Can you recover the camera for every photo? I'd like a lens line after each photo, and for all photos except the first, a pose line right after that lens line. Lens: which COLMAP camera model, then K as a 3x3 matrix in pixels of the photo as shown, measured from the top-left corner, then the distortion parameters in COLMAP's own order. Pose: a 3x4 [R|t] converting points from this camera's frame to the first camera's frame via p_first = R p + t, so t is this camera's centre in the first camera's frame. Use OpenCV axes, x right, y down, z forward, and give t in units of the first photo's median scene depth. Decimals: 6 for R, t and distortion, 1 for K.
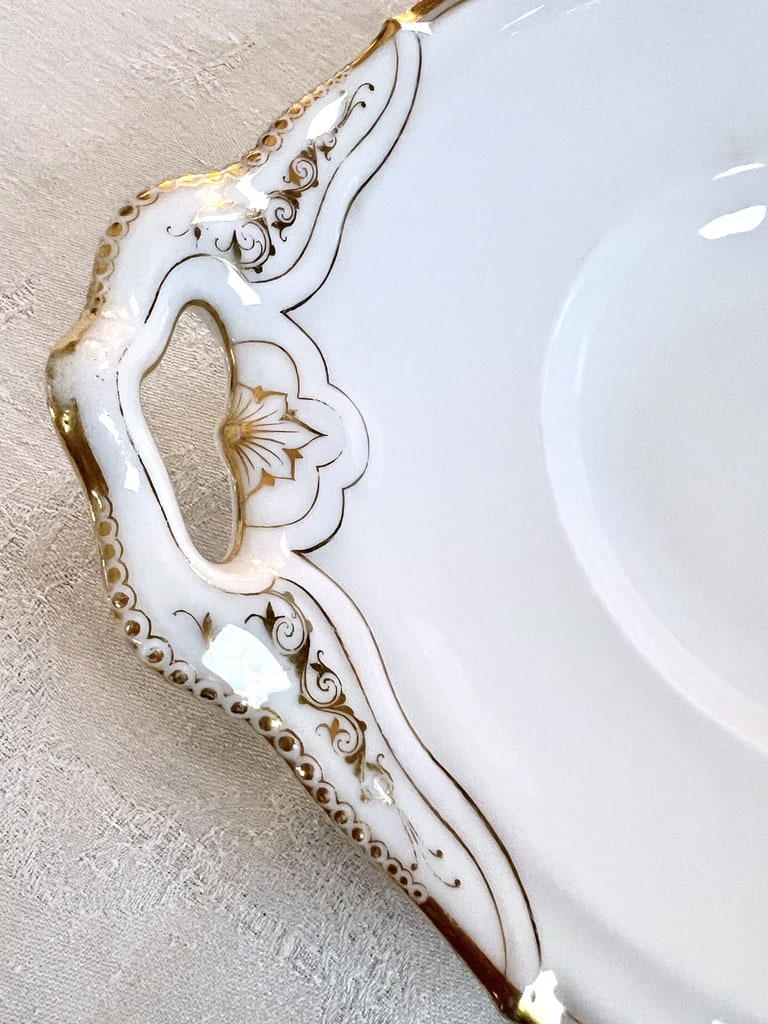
lens RADIAL K [[655.8, 0, 384.0], [0, 655.8, 512.0], [0, 0, 1]] dist [-0.003647, -0.000952]
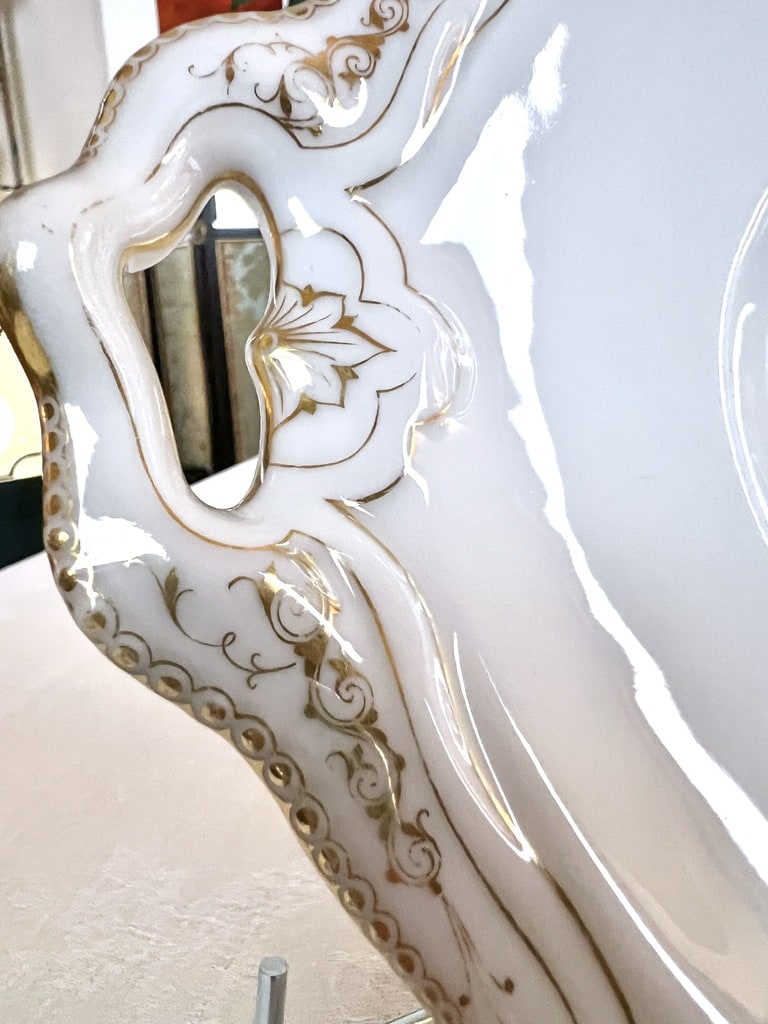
lens RADIAL K [[655.8, 0, 384.0], [0, 655.8, 512.0], [0, 0, 1]] dist [-0.003647, -0.000952]
pose [[0.967179, 0.043279, -0.250382, 0.093666], [-0.049715, 0.998574, -0.019435, 0.079483], [0.249184, 0.031245, 0.967952, 0.313051]]
